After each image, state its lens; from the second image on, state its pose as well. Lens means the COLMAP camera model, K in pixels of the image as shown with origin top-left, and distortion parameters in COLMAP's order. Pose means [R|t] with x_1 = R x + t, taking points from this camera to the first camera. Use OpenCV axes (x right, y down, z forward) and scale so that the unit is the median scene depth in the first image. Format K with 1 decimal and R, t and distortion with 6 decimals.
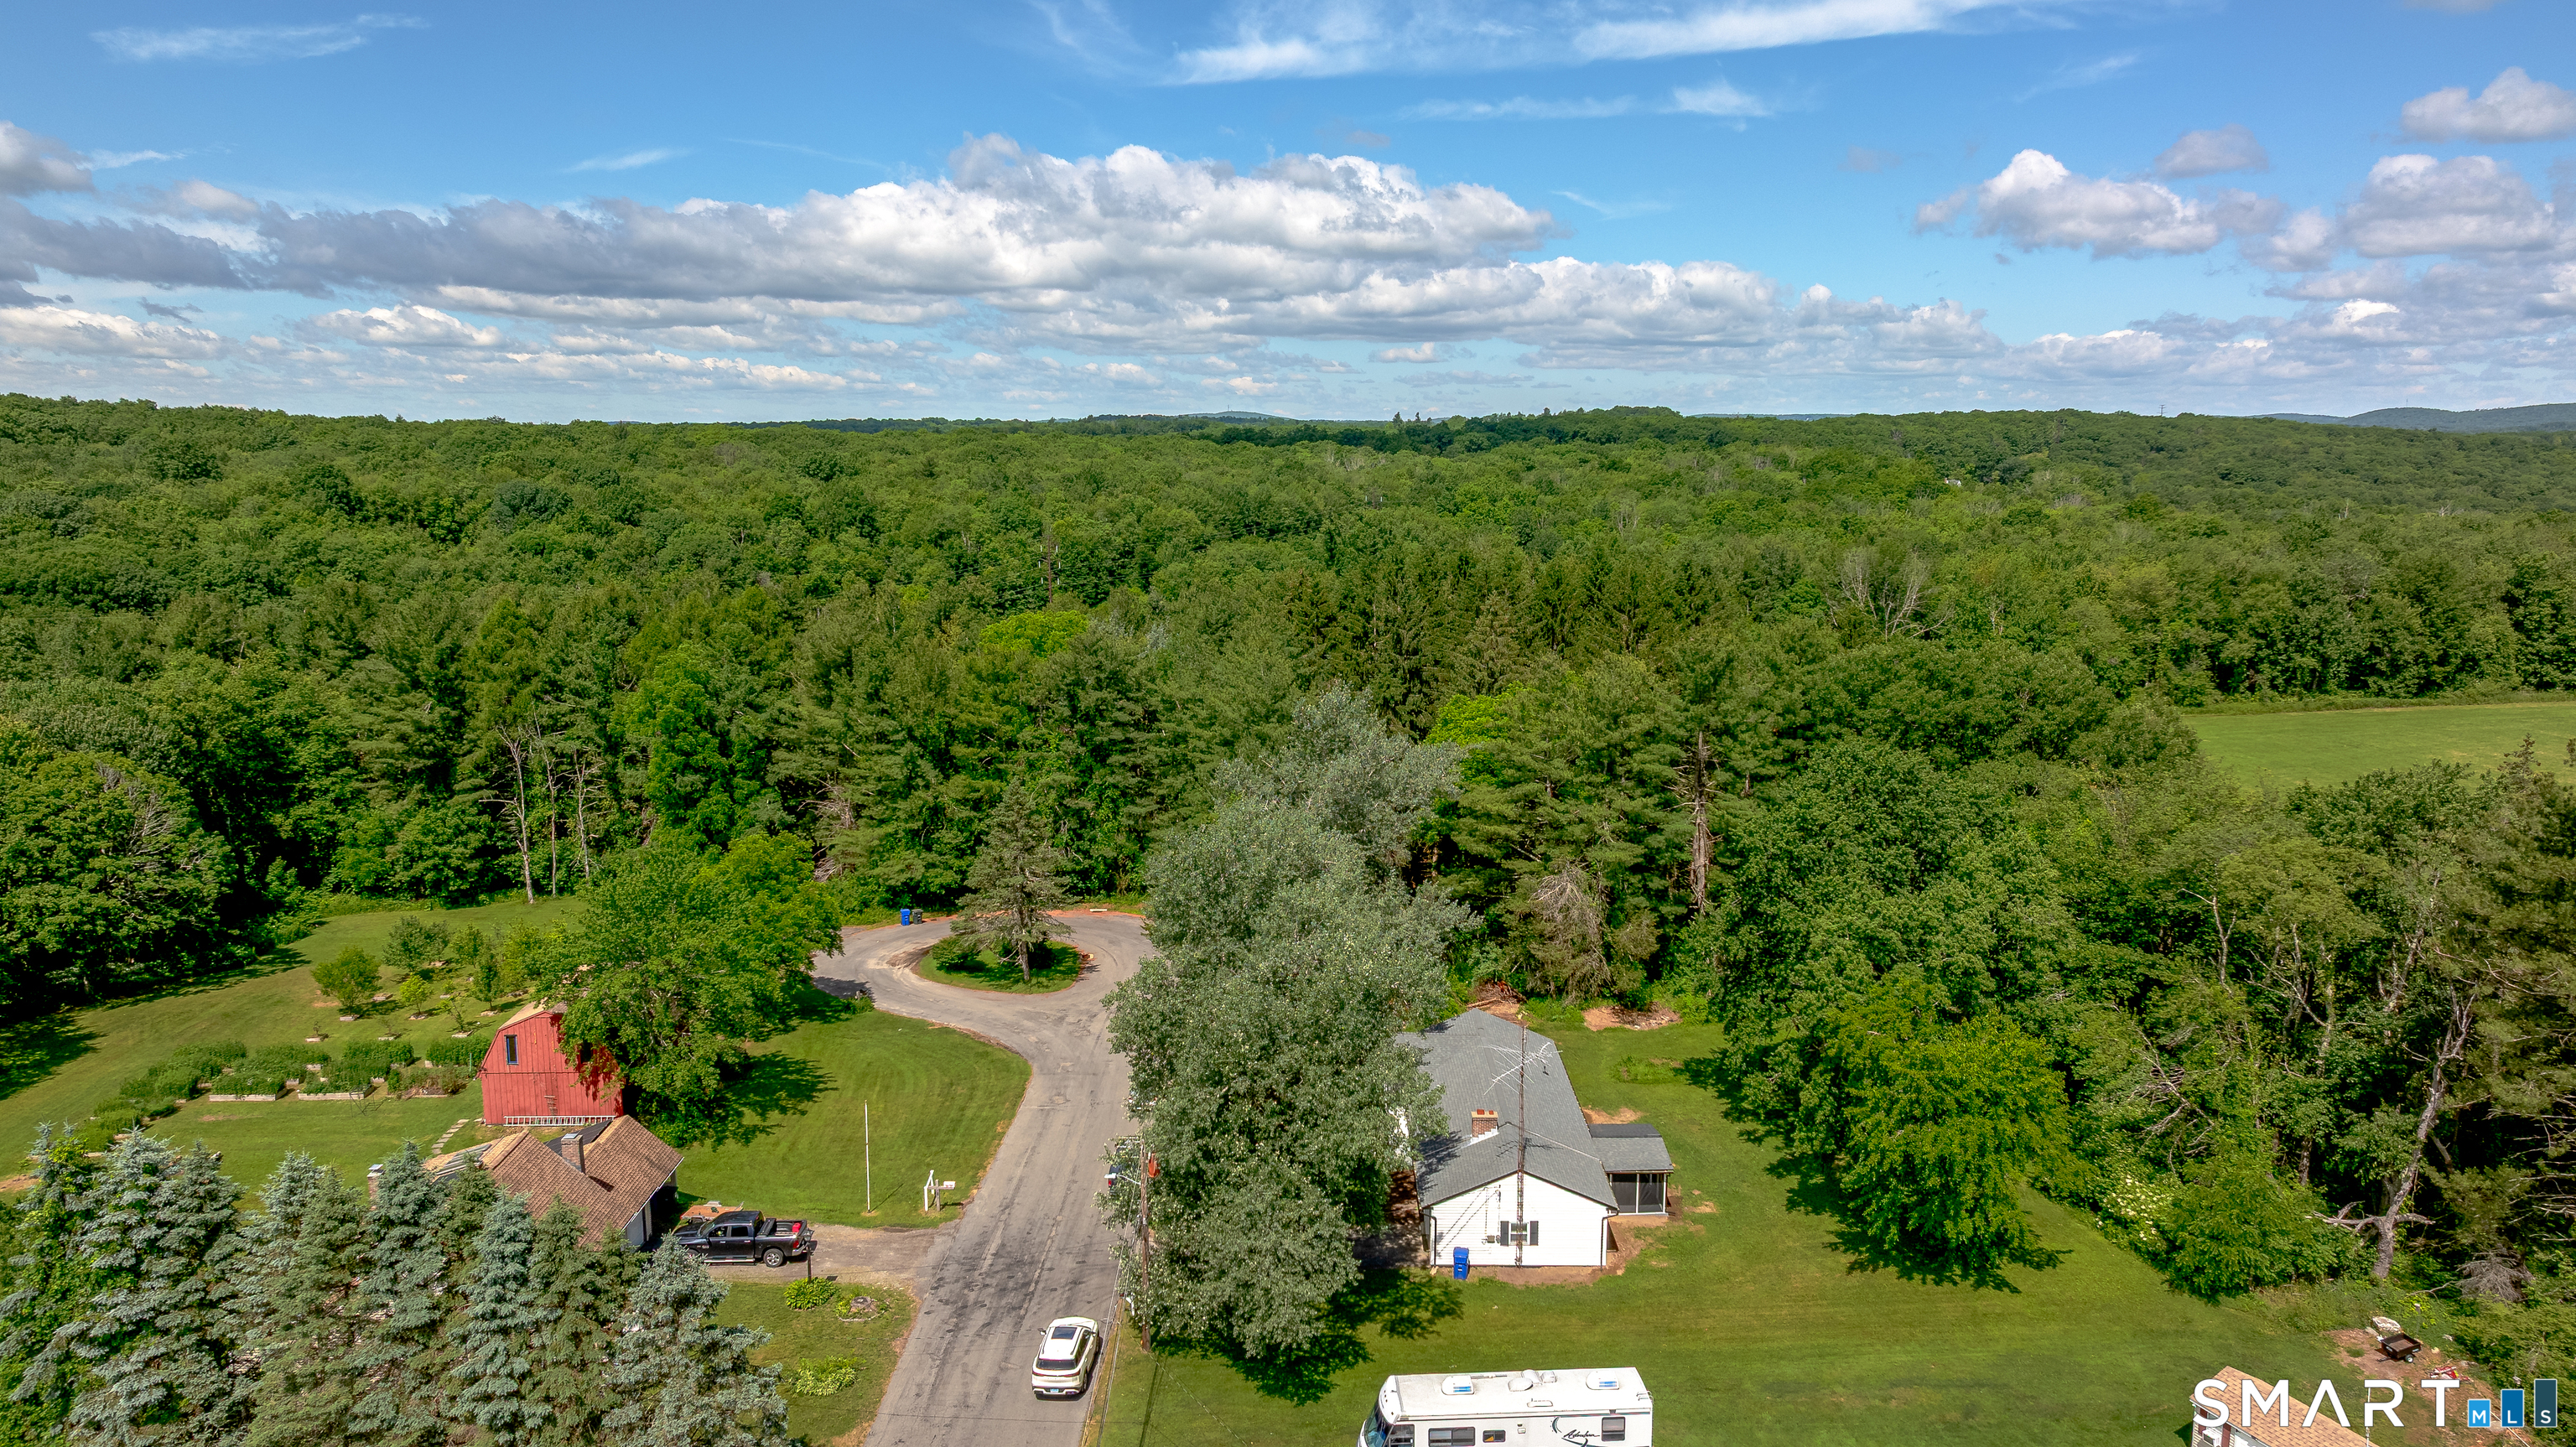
lens RADIAL K [[1815.5, 0, 1288.0], [0, 1815.5, 723.5], [0, 0, 1]] dist [-0.005523, 0.001862]
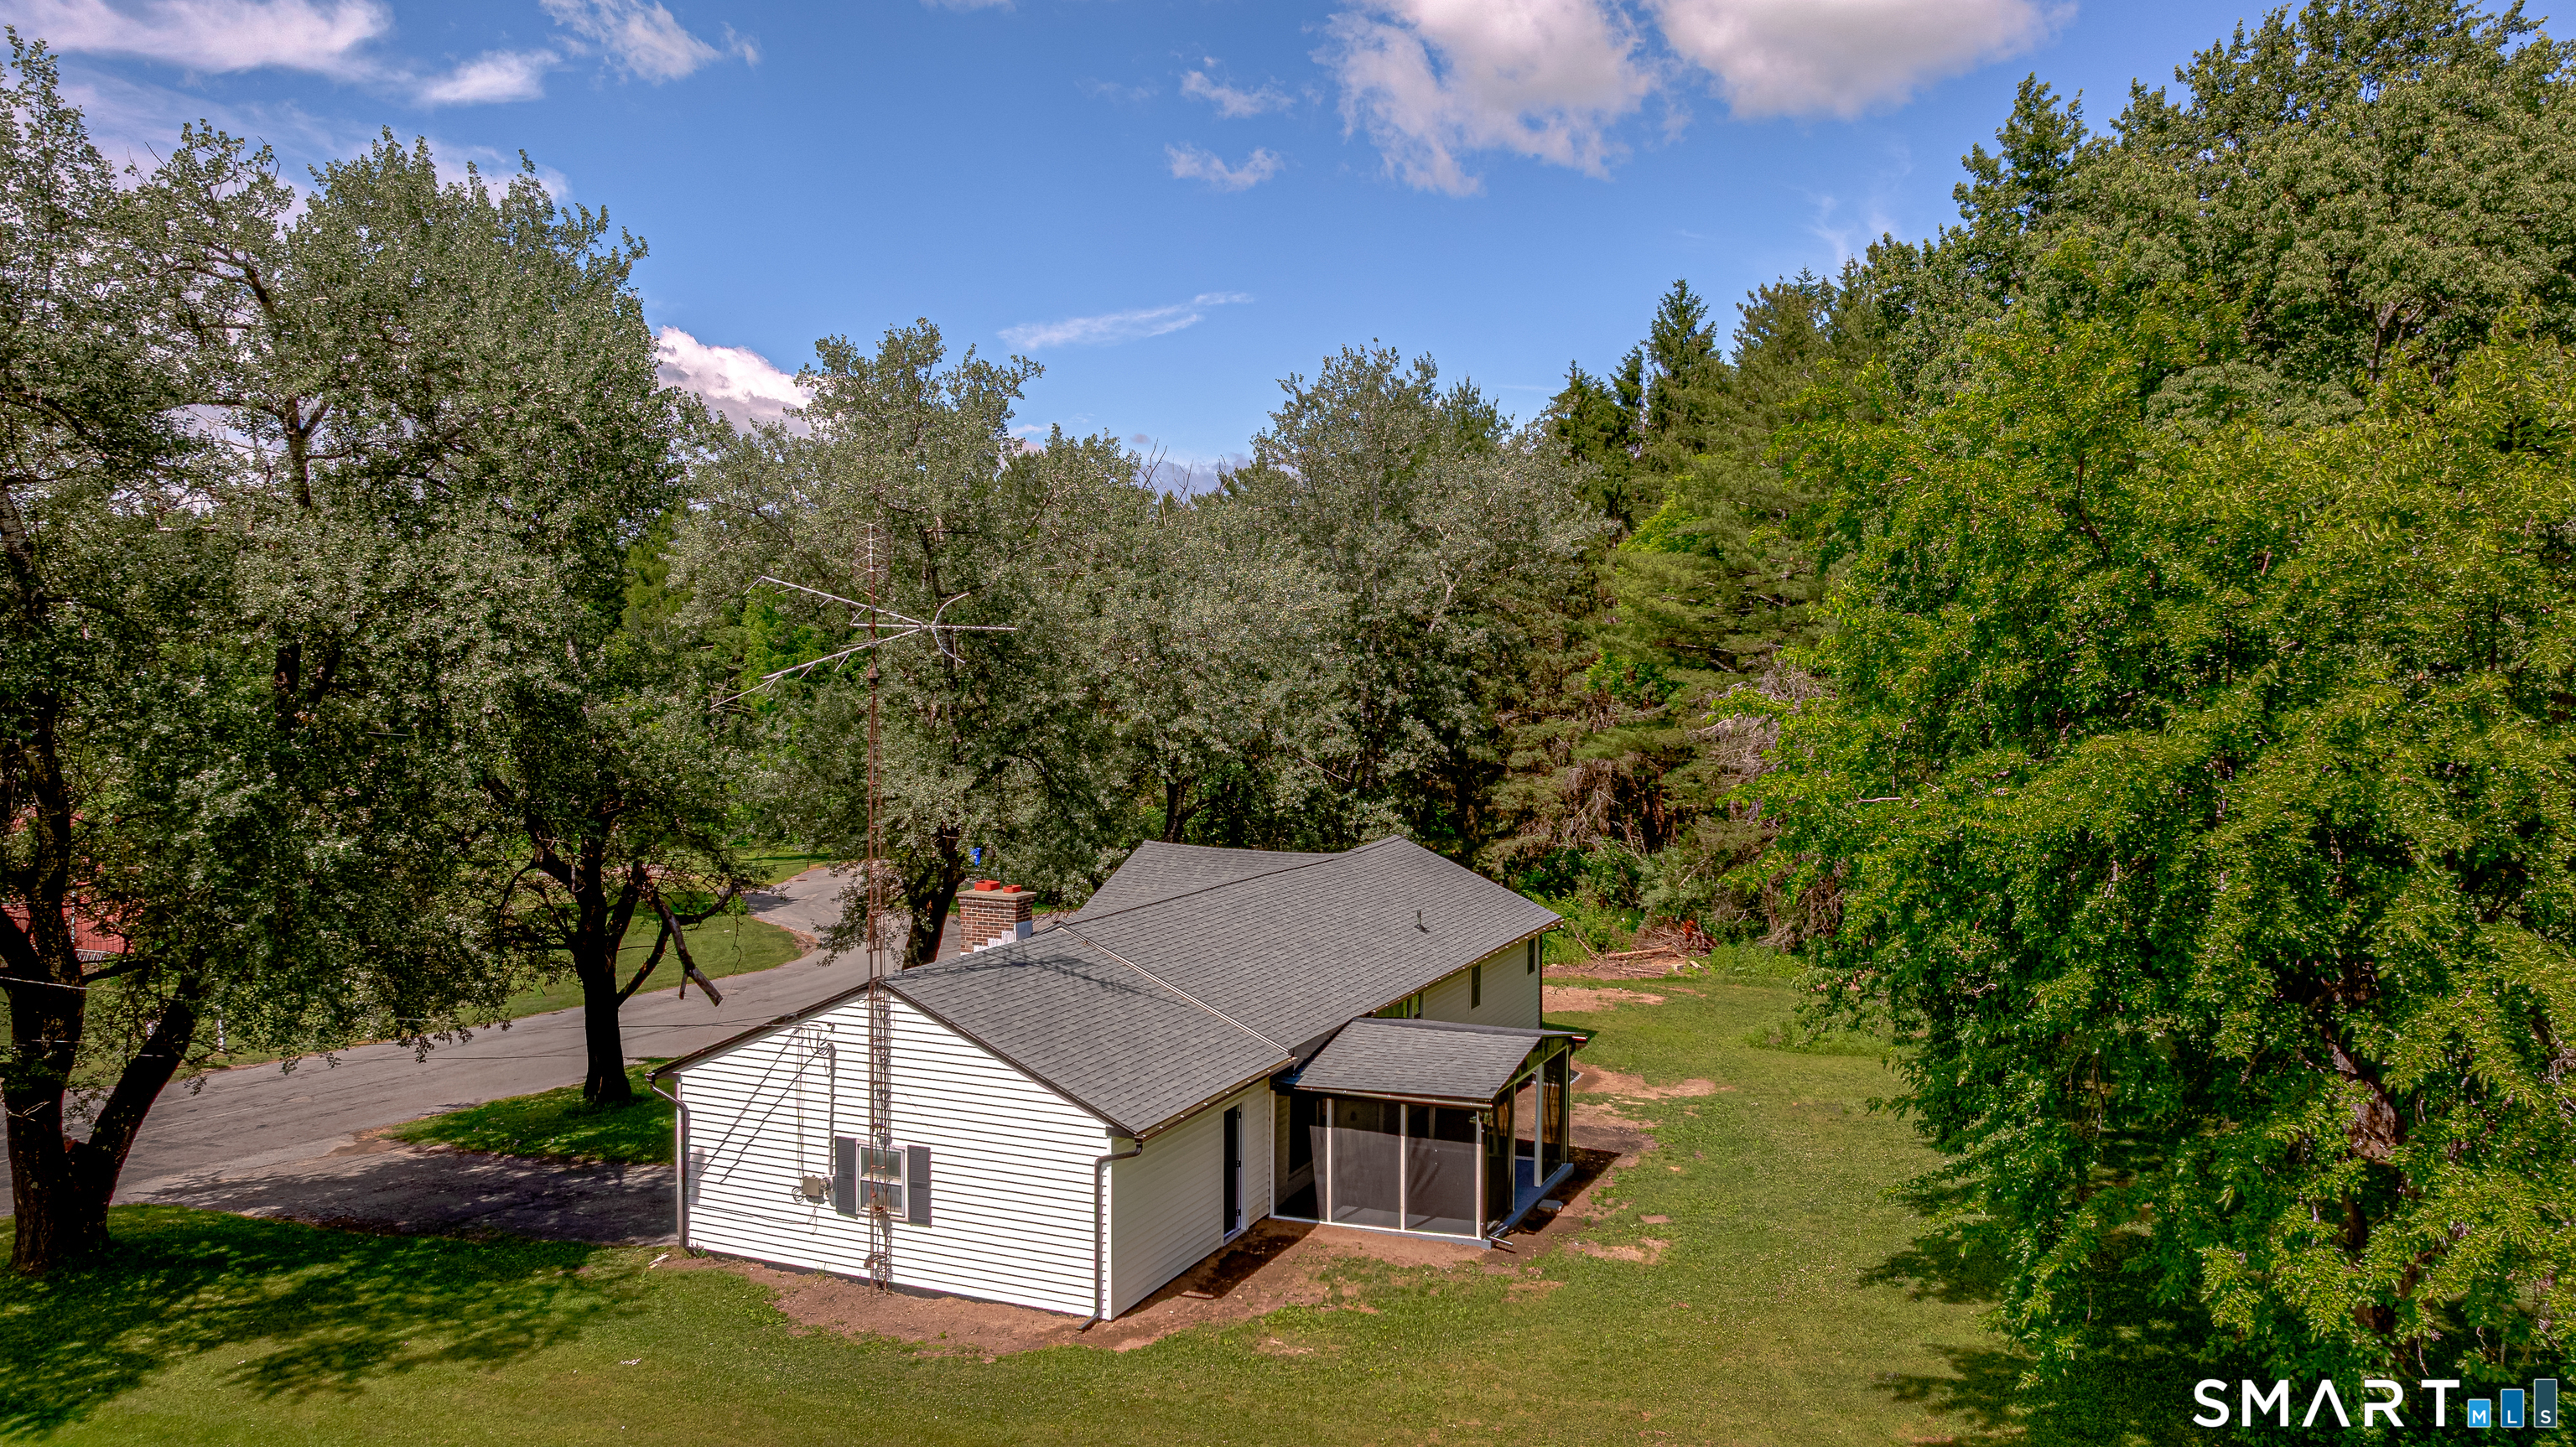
lens RADIAL K [[1815.5, 0, 1288.0], [0, 1815.5, 723.5], [0, 0, 1]] dist [-0.005523, 0.001862]
pose [[0.908513, 0.005862, -0.417816, 0.332685], [-0.063147, 0.990344, -0.123416, 0.234248], [0.413058, 0.138509, 0.900110, 0.719933]]
